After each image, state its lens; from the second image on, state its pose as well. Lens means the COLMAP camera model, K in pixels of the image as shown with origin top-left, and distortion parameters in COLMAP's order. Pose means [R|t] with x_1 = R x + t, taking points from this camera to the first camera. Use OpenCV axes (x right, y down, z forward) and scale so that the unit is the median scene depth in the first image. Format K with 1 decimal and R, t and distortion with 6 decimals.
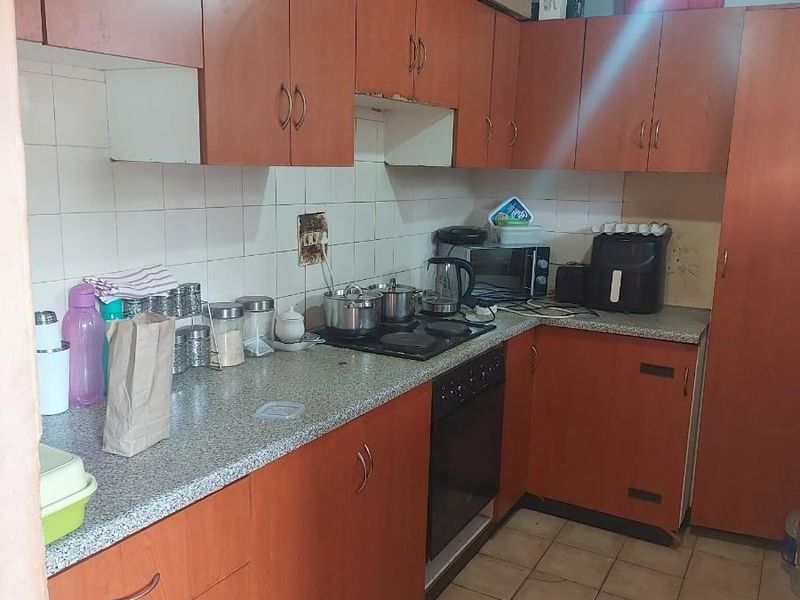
lens RADIAL K [[698.9, 0, 413.6], [0, 698.9, 303.3], [0, 0, 1]] dist [0.089976, -0.179656]
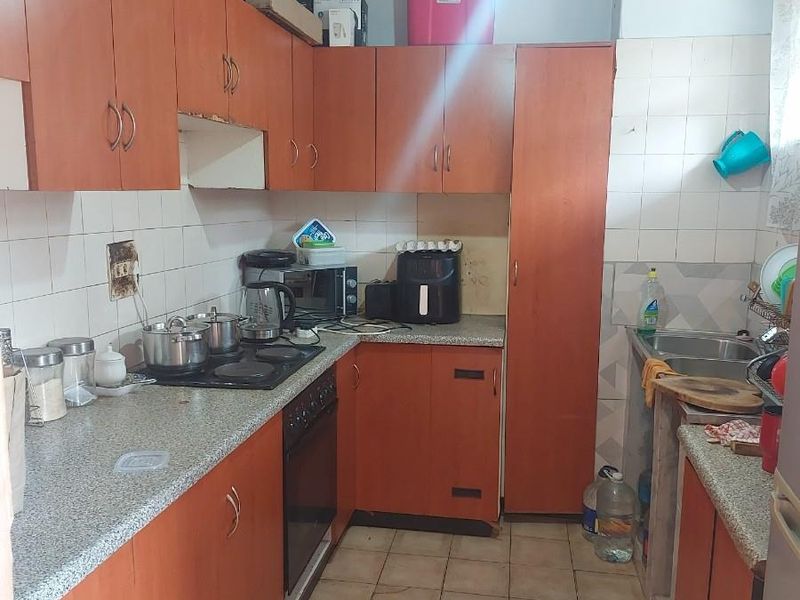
lens RADIAL K [[698.9, 0, 413.6], [0, 698.9, 303.3], [0, 0, 1]] dist [0.089976, -0.179656]
pose [[0.934362, -0.068498, 0.349680, -0.104958], [0.078730, 0.996781, -0.015112, -0.004956], [-0.347519, 0.041650, 0.936747, 0.015698]]
